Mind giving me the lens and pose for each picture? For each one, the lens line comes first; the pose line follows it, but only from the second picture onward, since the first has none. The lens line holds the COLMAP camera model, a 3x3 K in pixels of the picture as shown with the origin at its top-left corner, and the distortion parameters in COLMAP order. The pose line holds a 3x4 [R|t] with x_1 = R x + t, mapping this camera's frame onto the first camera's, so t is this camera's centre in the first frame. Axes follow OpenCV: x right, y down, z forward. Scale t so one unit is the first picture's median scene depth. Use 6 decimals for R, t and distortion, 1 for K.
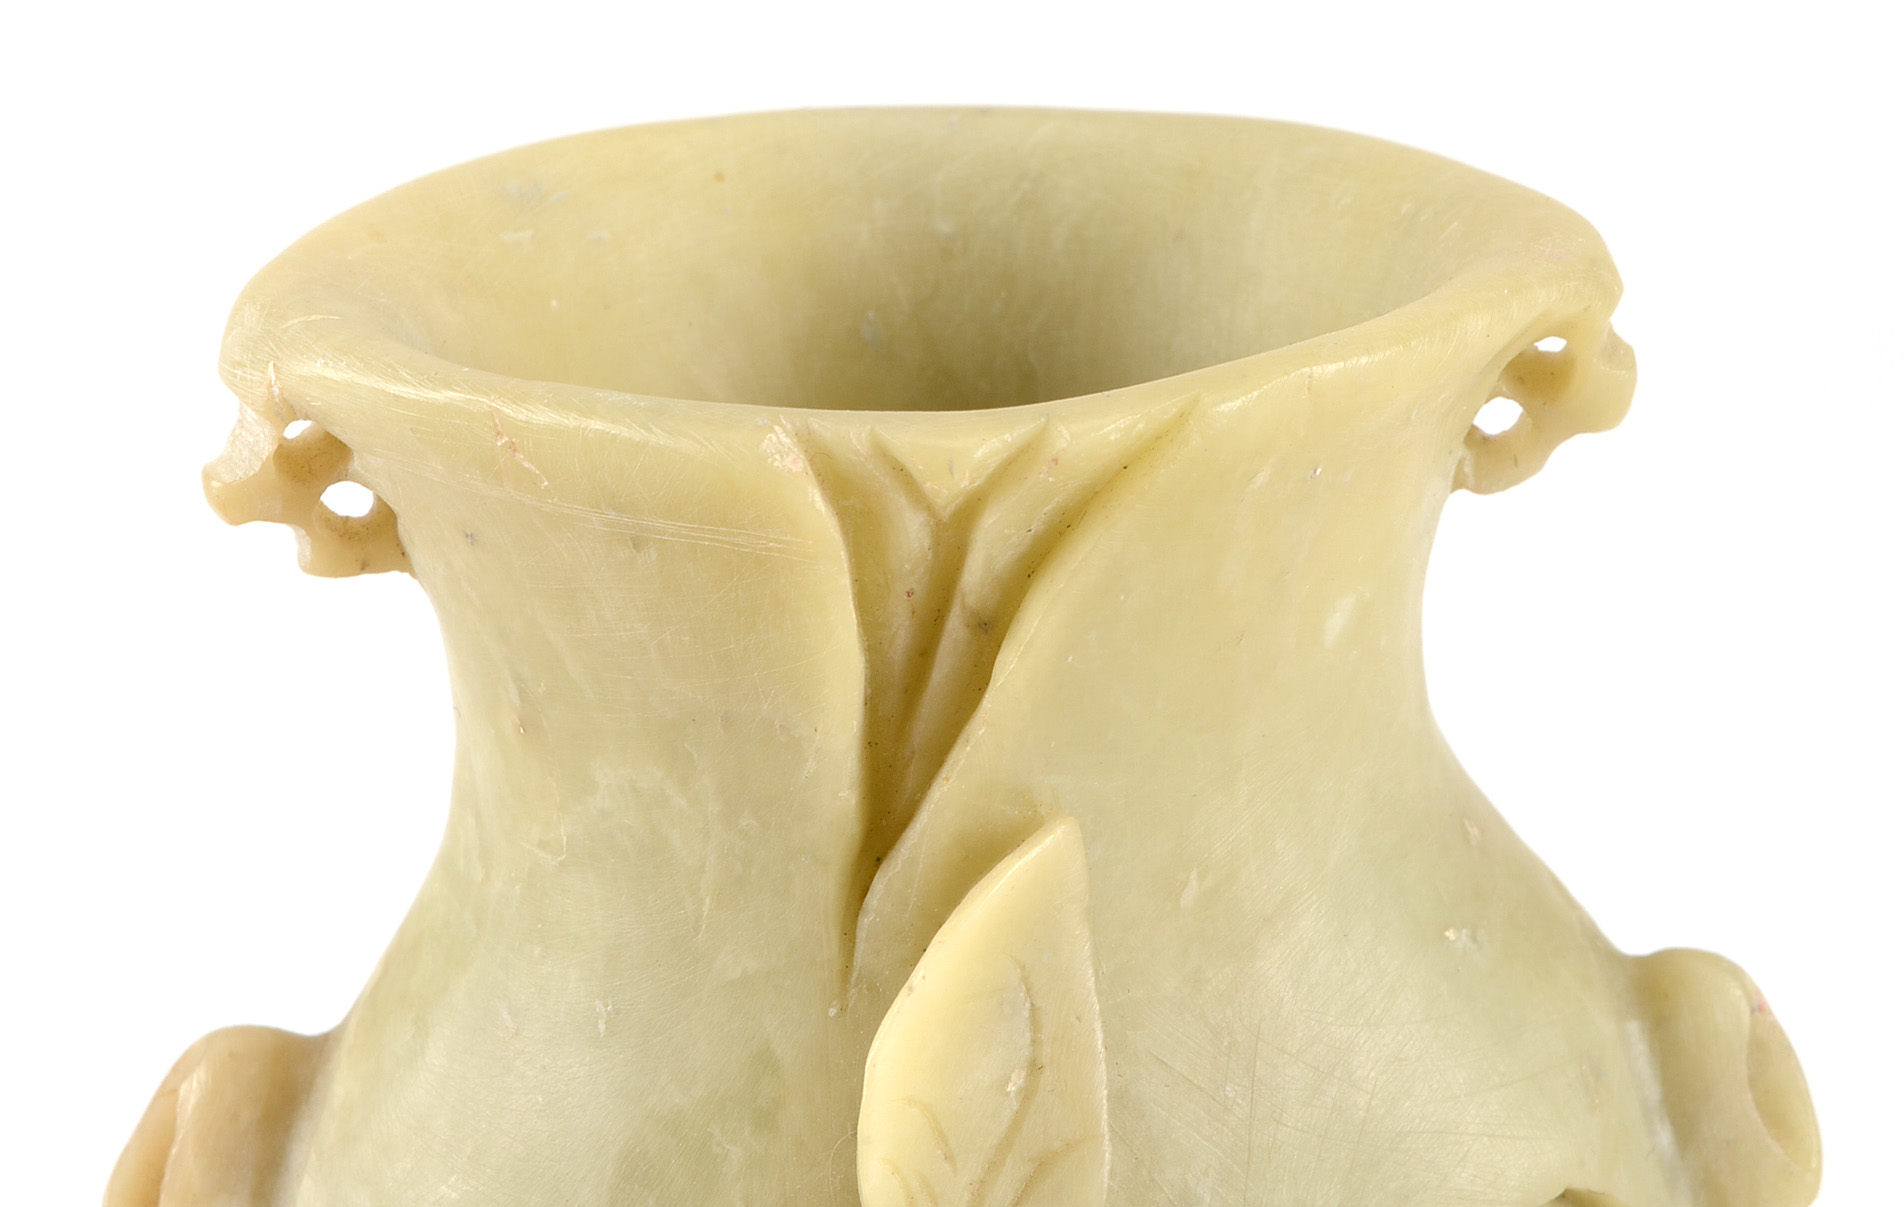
lens RADIAL K [[5361.6, 0, 923.9], [0, 5361.6, 369.6], [0, 0, 1]] dist [-0.015051, 0.362868]
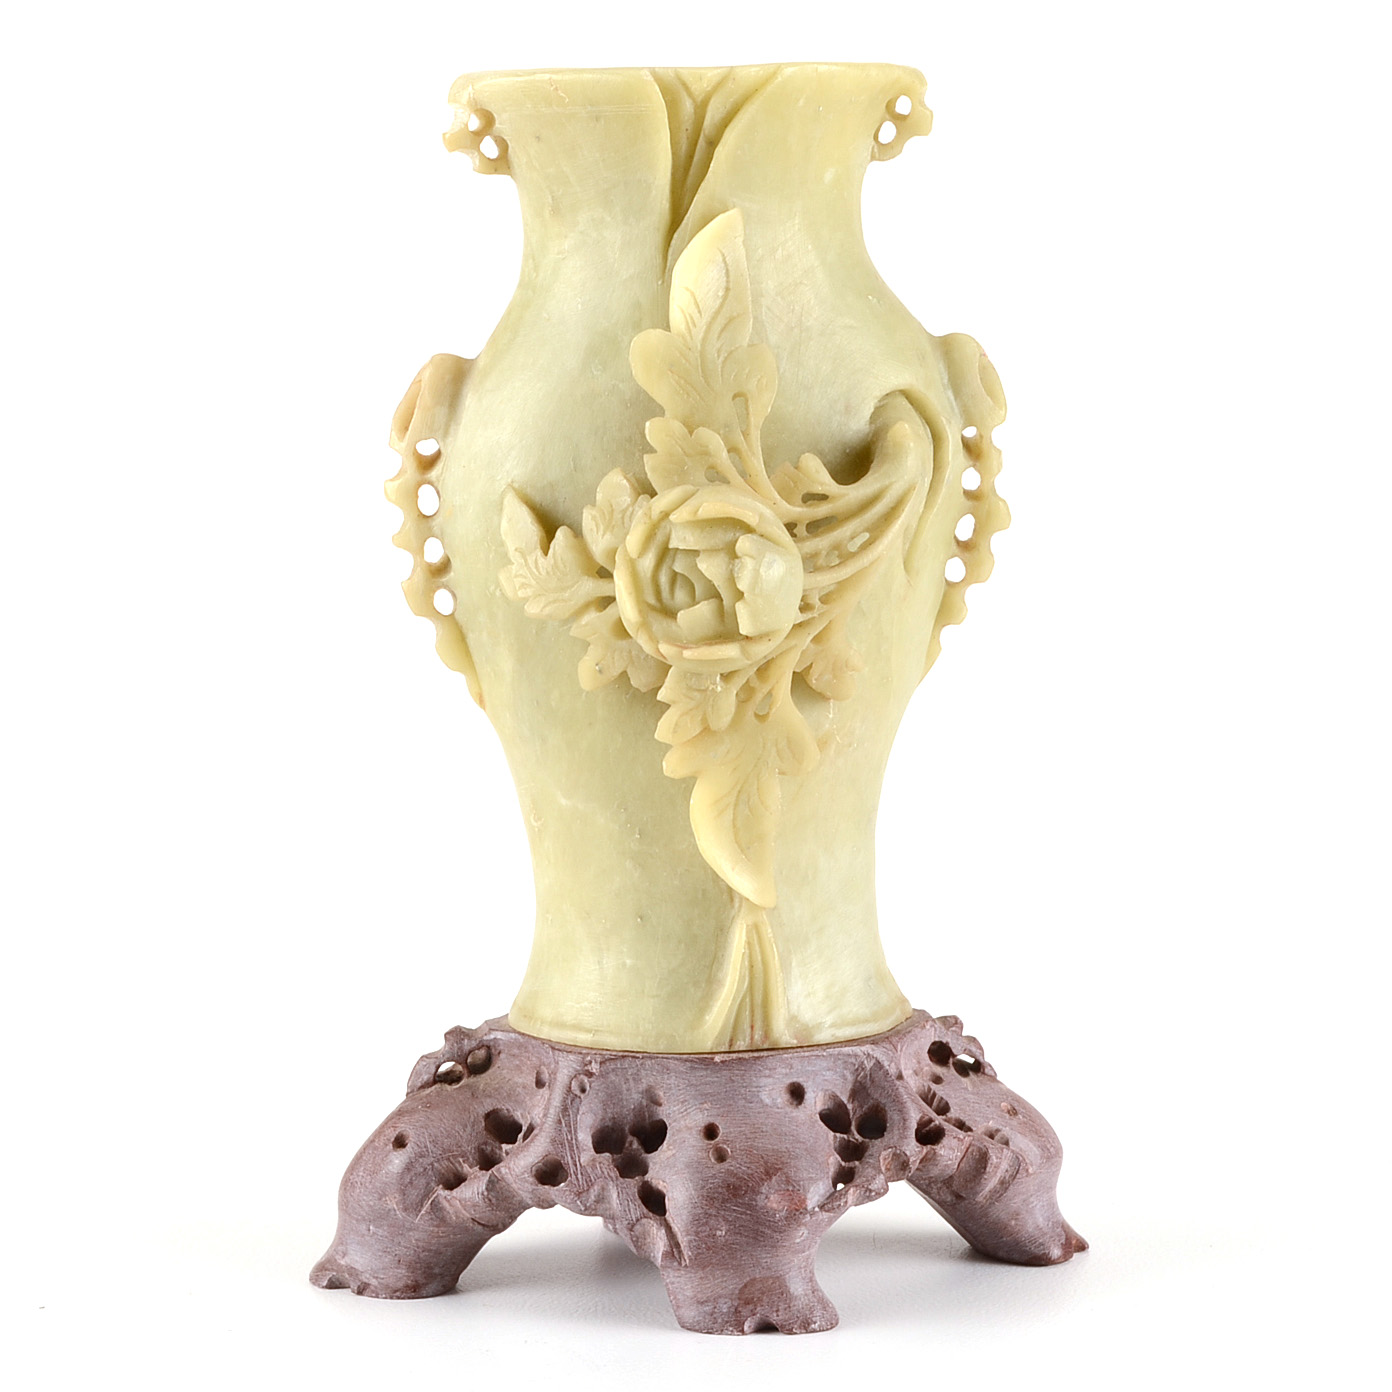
lens RADIAL K [[5291.8, 0, 696.0], [0, 5291.8, 696.0], [0, 0, 1]] dist [0.072458, 0.568804]
pose [[0.999739, 0.004198, 0.022462, -0.061849], [0.000663, 0.977239, -0.212141, 0.967191], [-0.022841, 0.212100, 0.976981, -1.830019]]
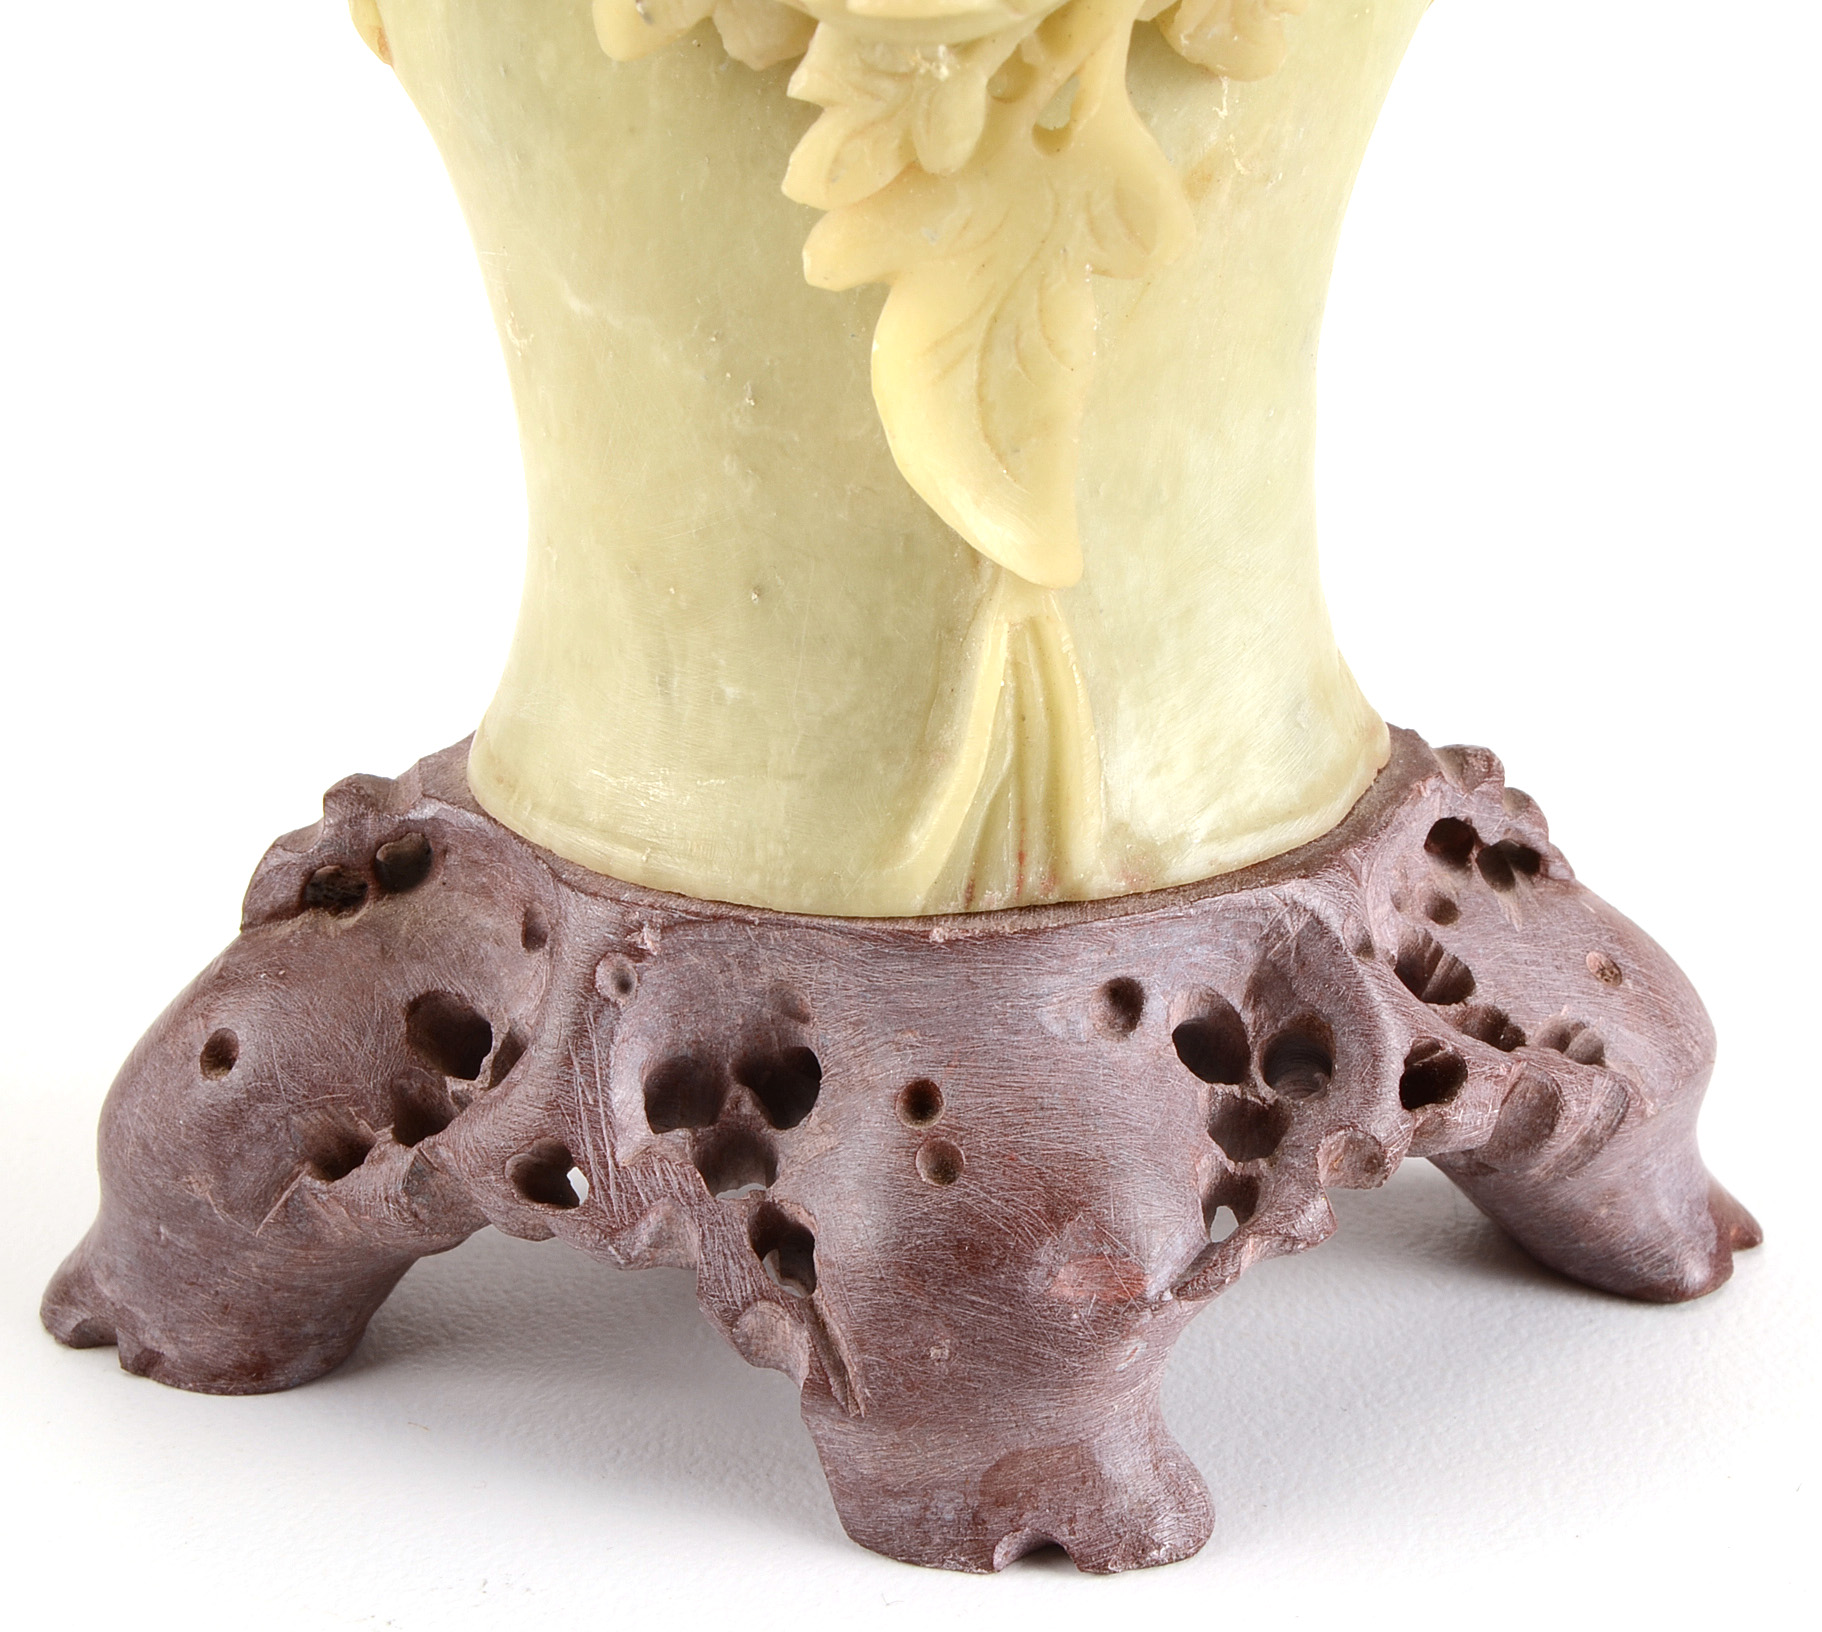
lens RADIAL K [[5335.5, 0, 911.0], [0, 5335.5, 816.0], [0, 0, 1]] dist [0.060104, 0.525710]
pose [[0.999944, 0.009379, 0.004845, 0.005119], [-0.009495, 0.999655, 0.024508, 0.477152], [-0.004614, -0.024553, 0.999688, -0.144398]]
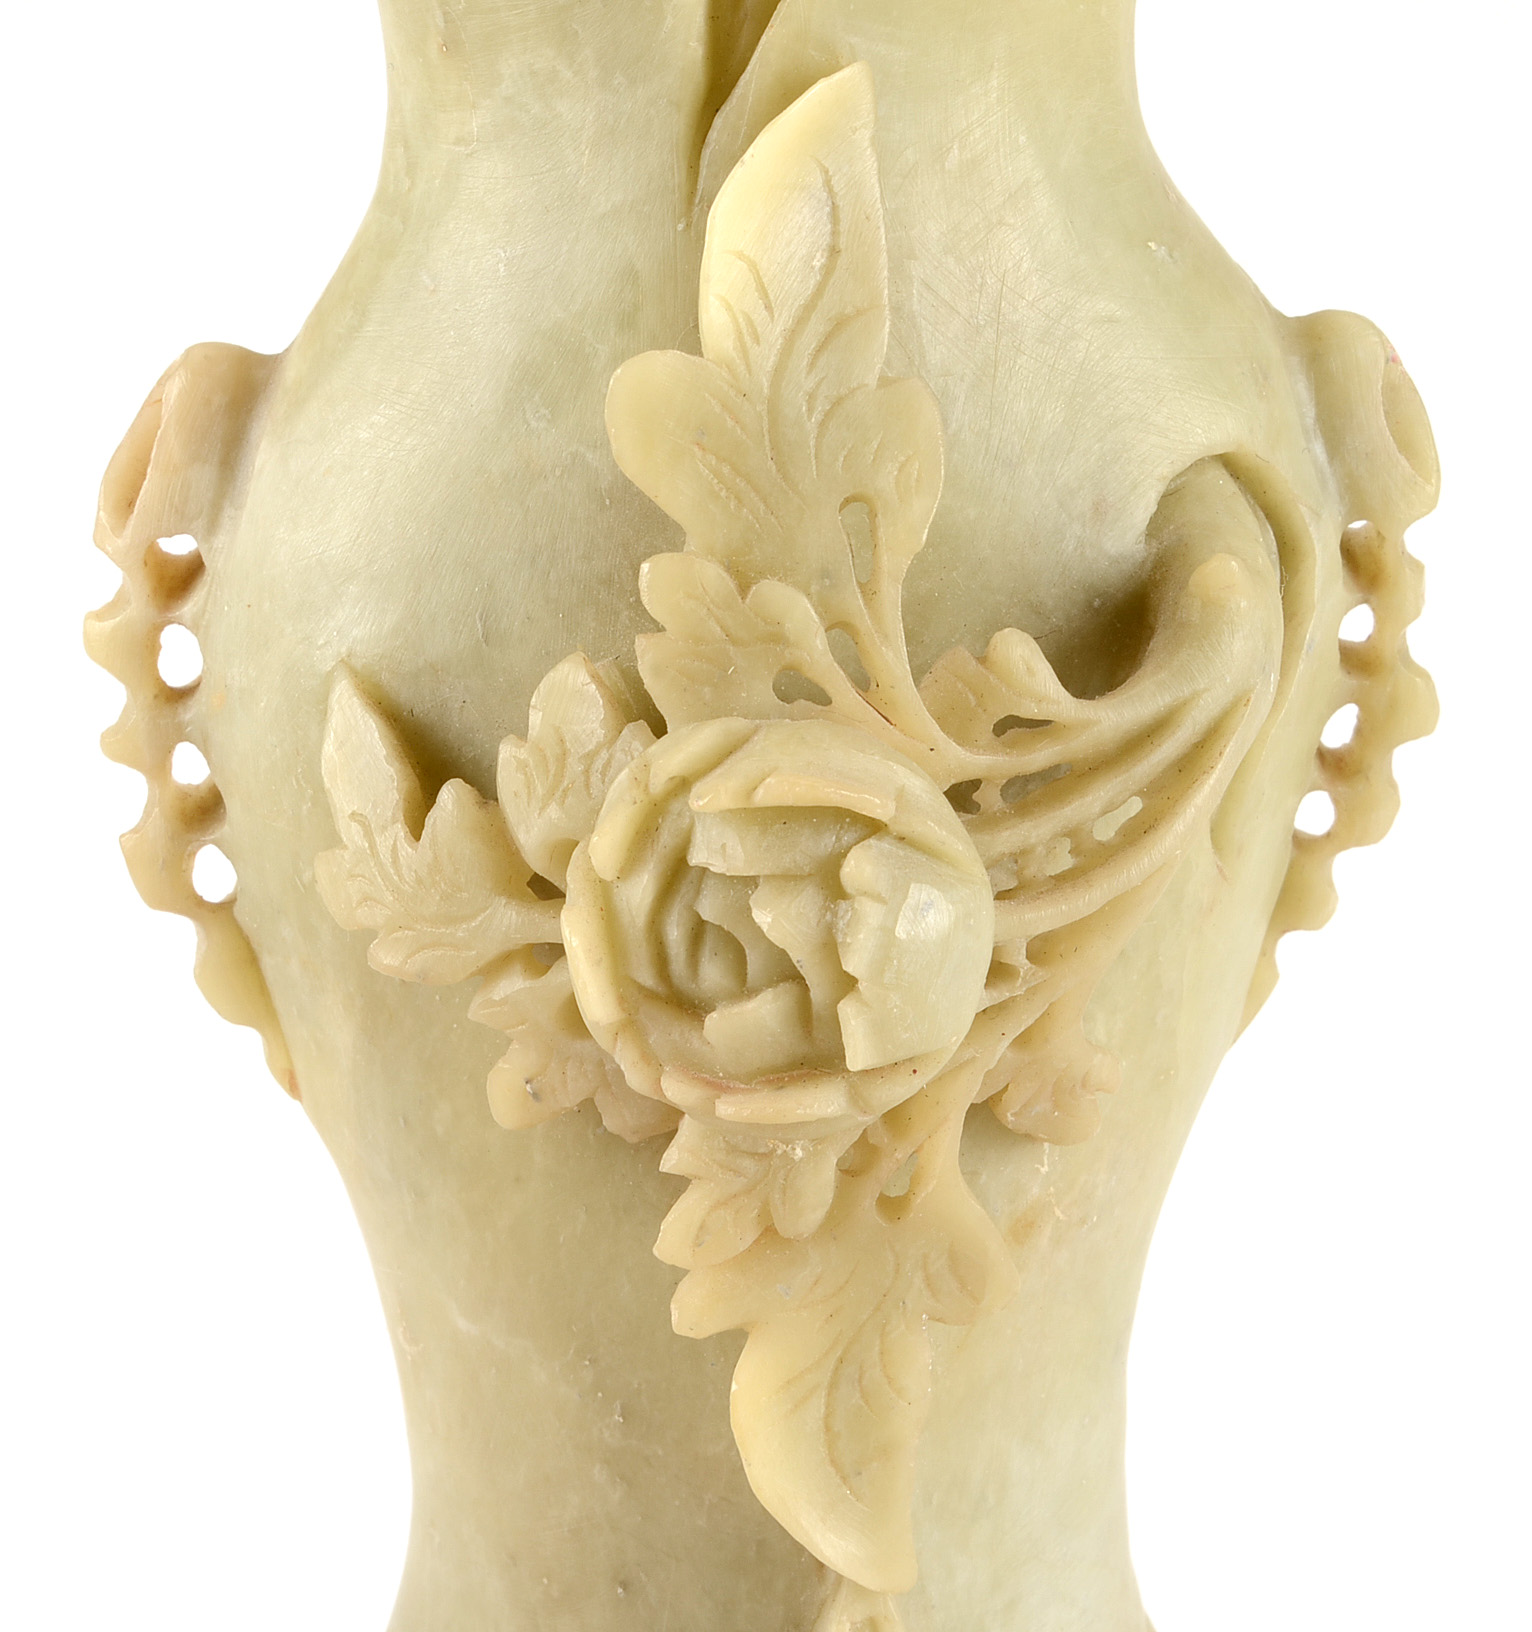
lens RADIAL K [[5331.8, 0, 766.0], [0, 5331.8, 816.0], [0, 0, 1]] dist [0.054657, 0.431360]
pose [[0.999719, 0.019095, 0.014033, -0.011584], [-0.017833, 0.996209, -0.085144, 0.372880], [-0.015606, 0.084870, 0.996270, -0.291512]]
